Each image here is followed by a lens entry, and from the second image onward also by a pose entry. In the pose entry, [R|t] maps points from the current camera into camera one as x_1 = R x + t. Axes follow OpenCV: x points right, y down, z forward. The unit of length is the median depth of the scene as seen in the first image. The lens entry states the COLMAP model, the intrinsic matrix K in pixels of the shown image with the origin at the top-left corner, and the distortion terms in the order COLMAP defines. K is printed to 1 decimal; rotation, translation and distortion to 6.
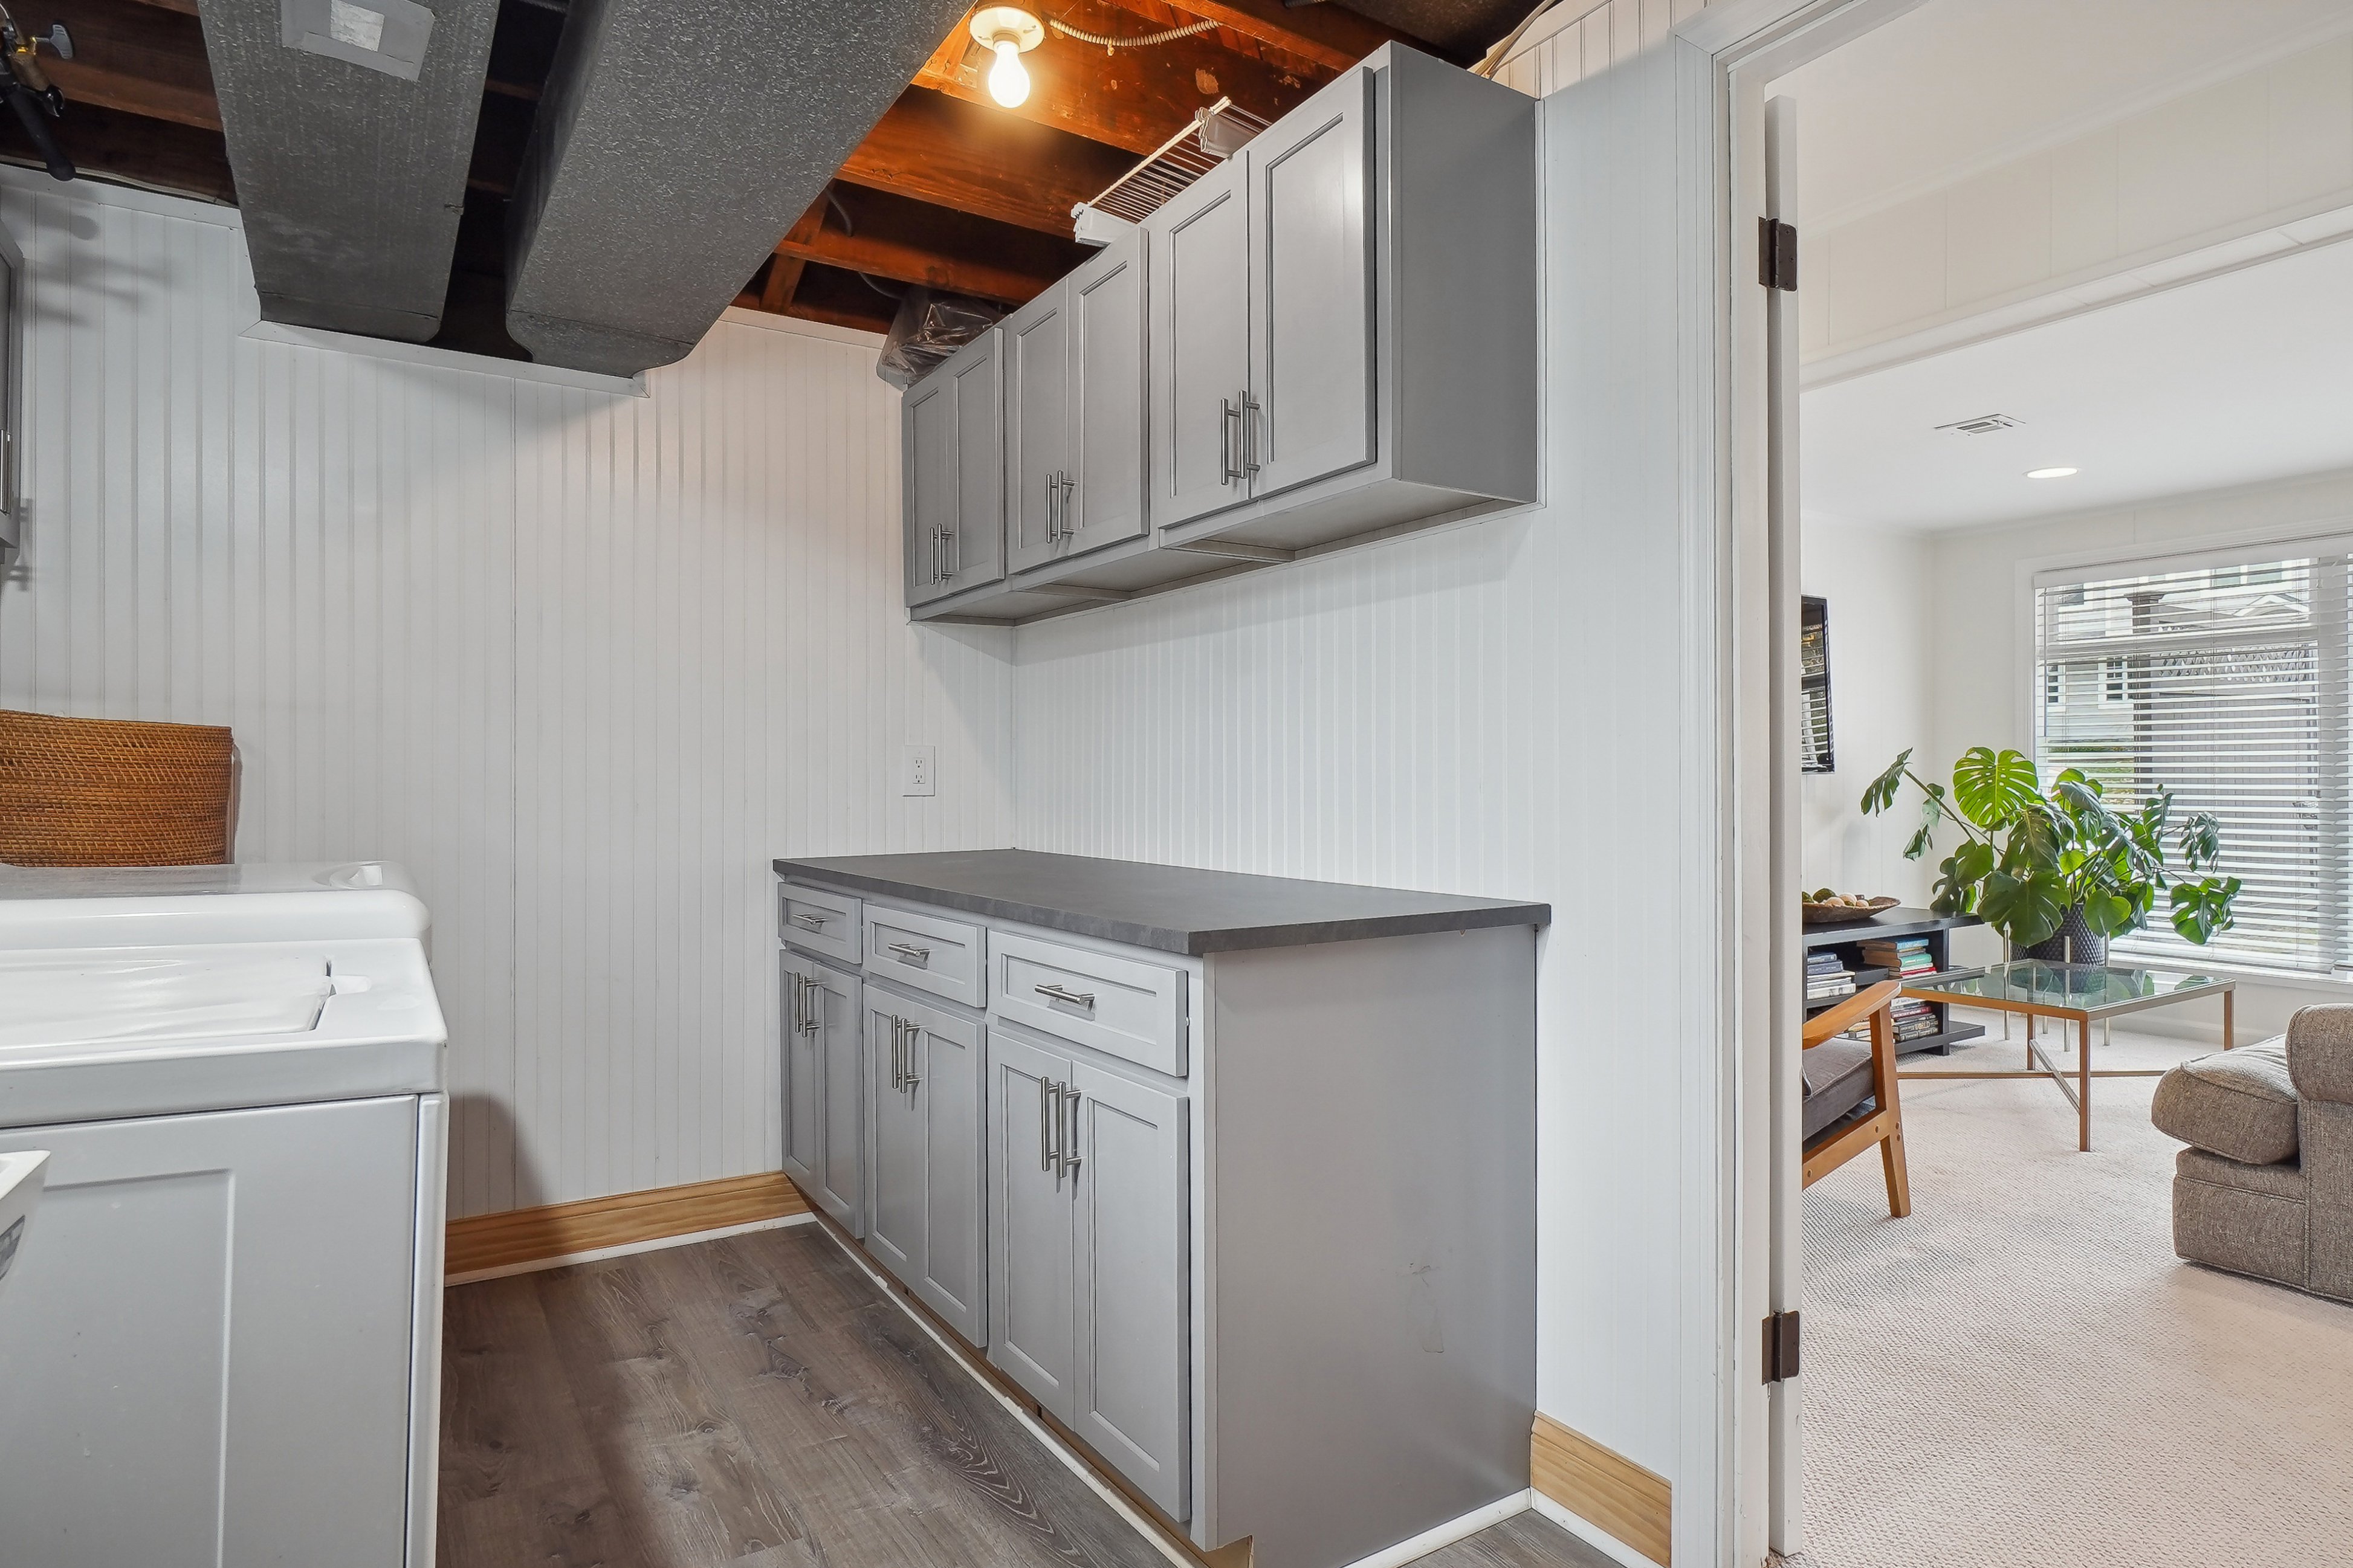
lens RADIAL K [[1297.1, 0, 1176.5], [0, 1297.1, 784.0], [0, 0, 1]] dist [-0.001142, 0.000994]
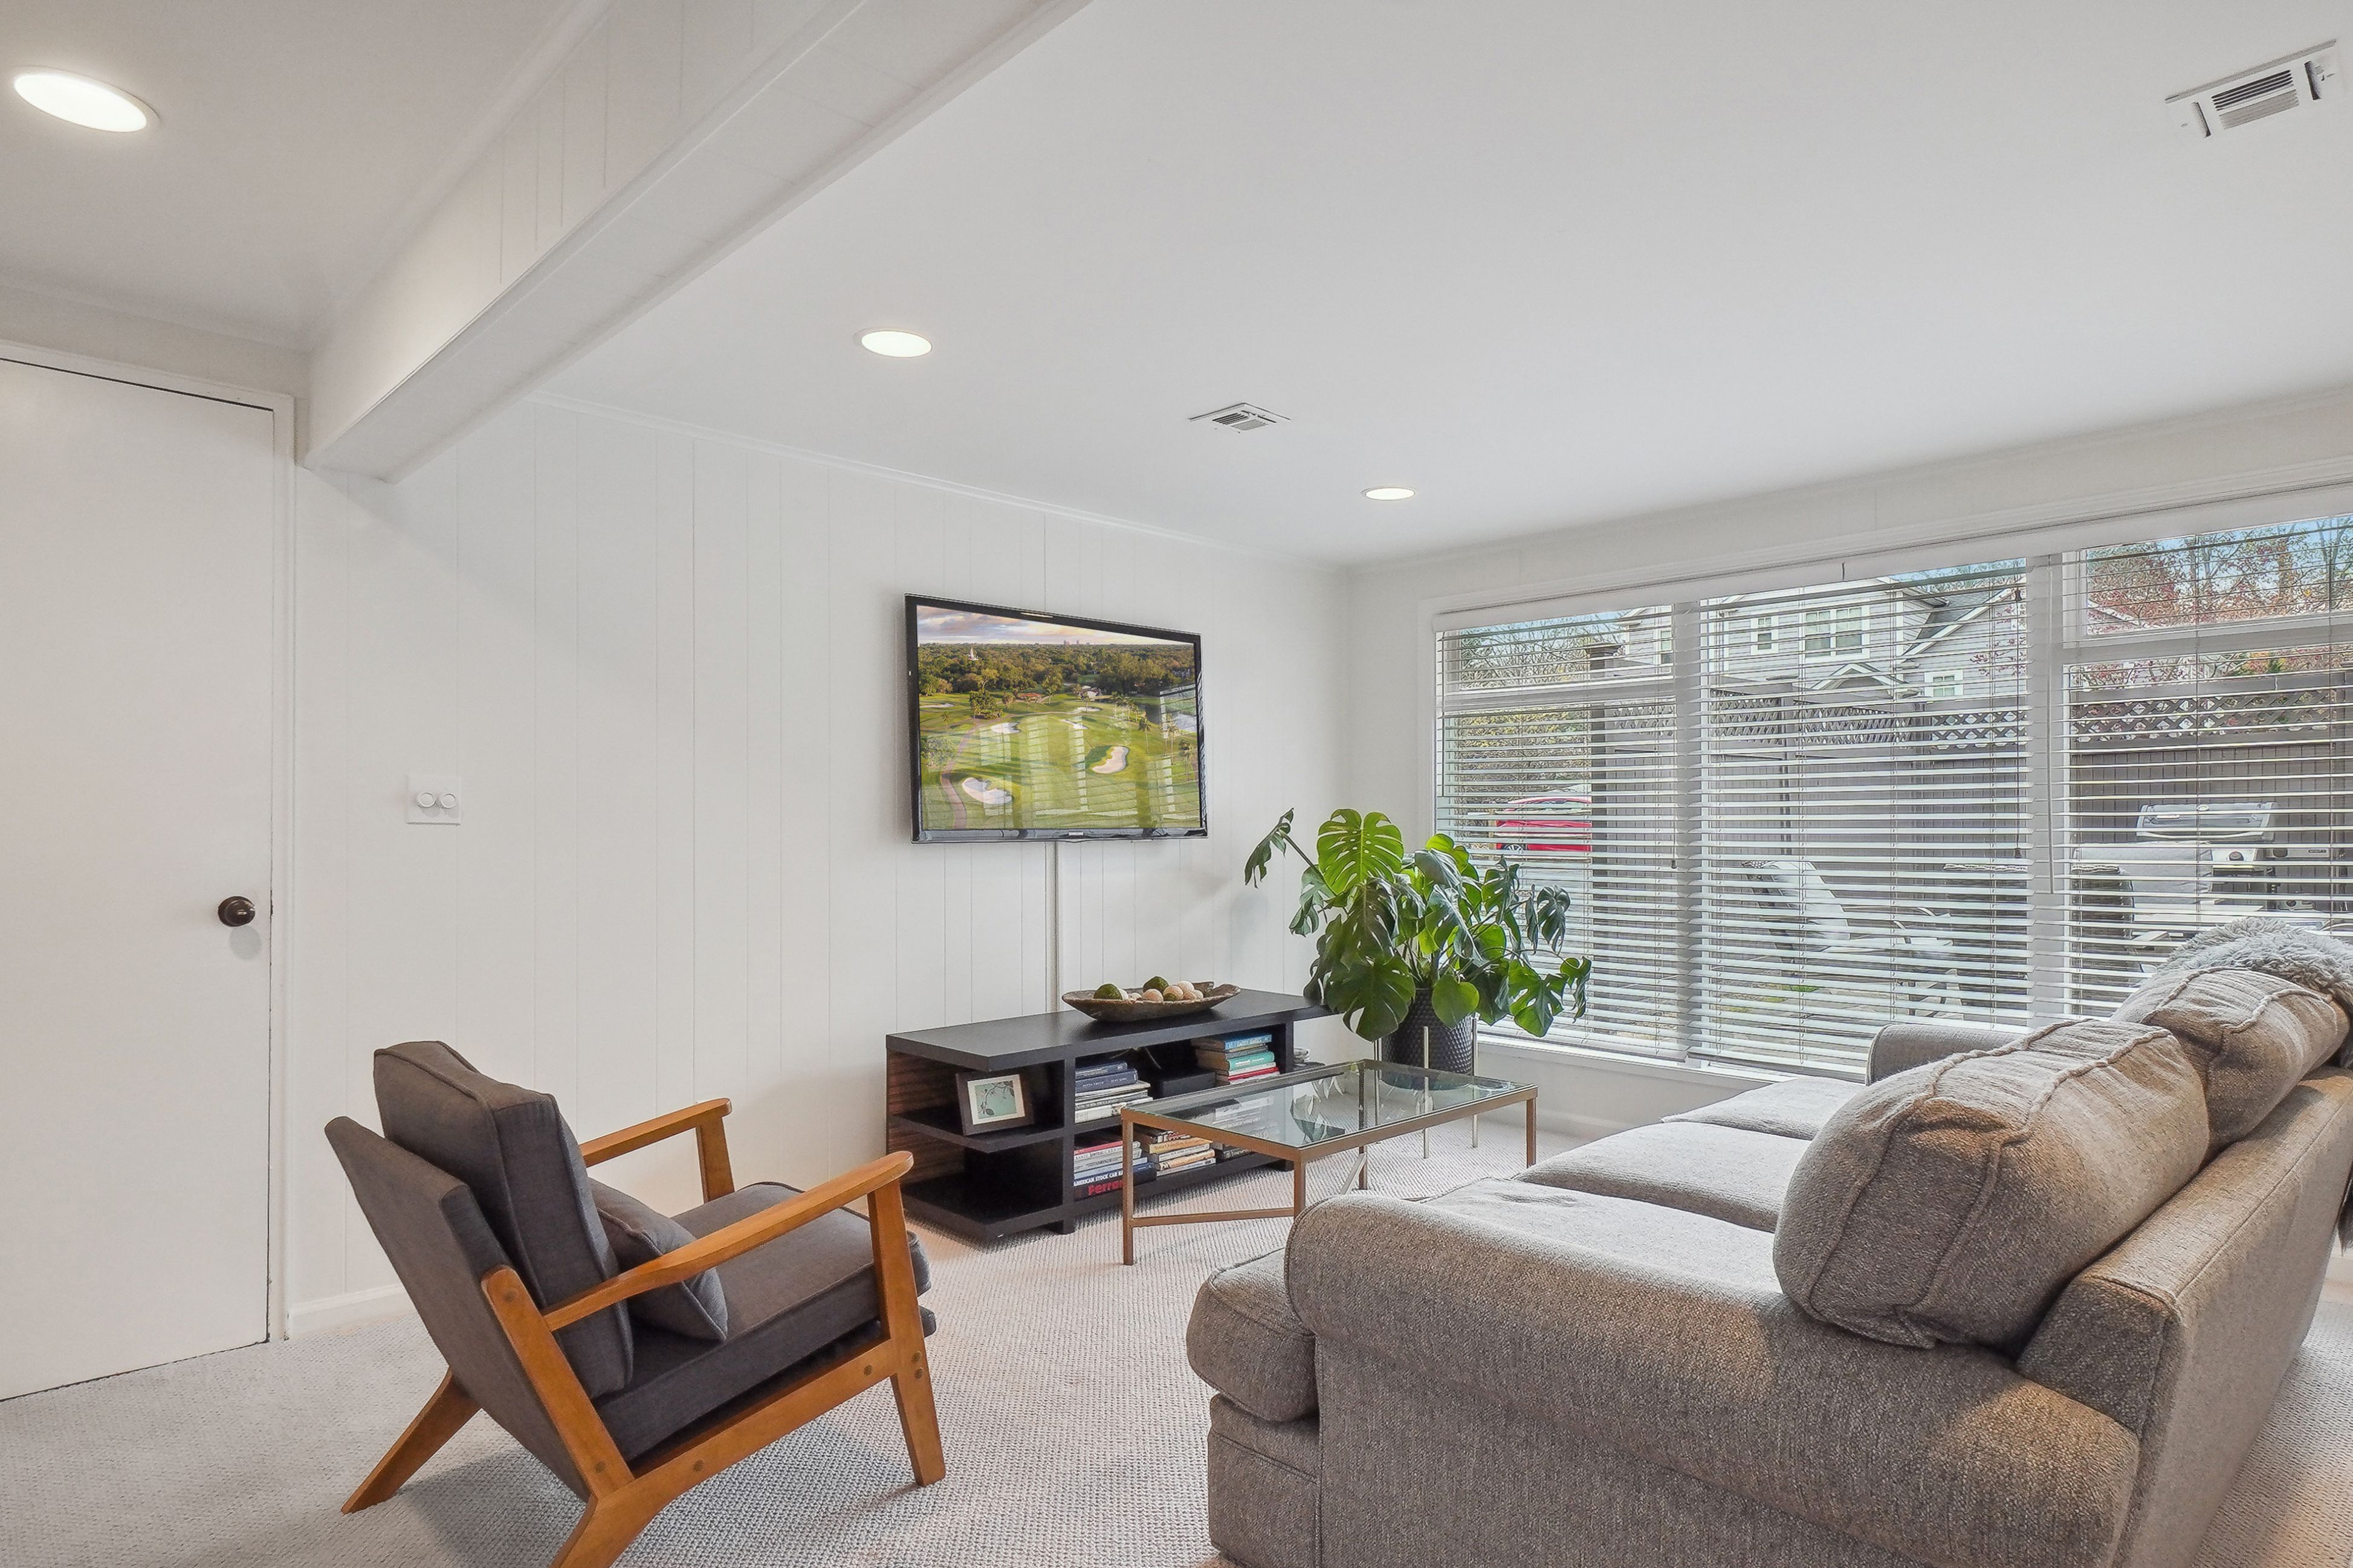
lens RADIAL K [[1340.0, 0, 1124.6], [0, 1340.0, 819.0], [0, 0, 1]] dist [-0.000660, -0.000036]
pose [[0.979782, 0.004429, 0.200017, 0.313794], [-0.002497, 0.999948, -0.009908, -0.013337], [-0.200051, 0.009208, 0.979742, 0.157081]]
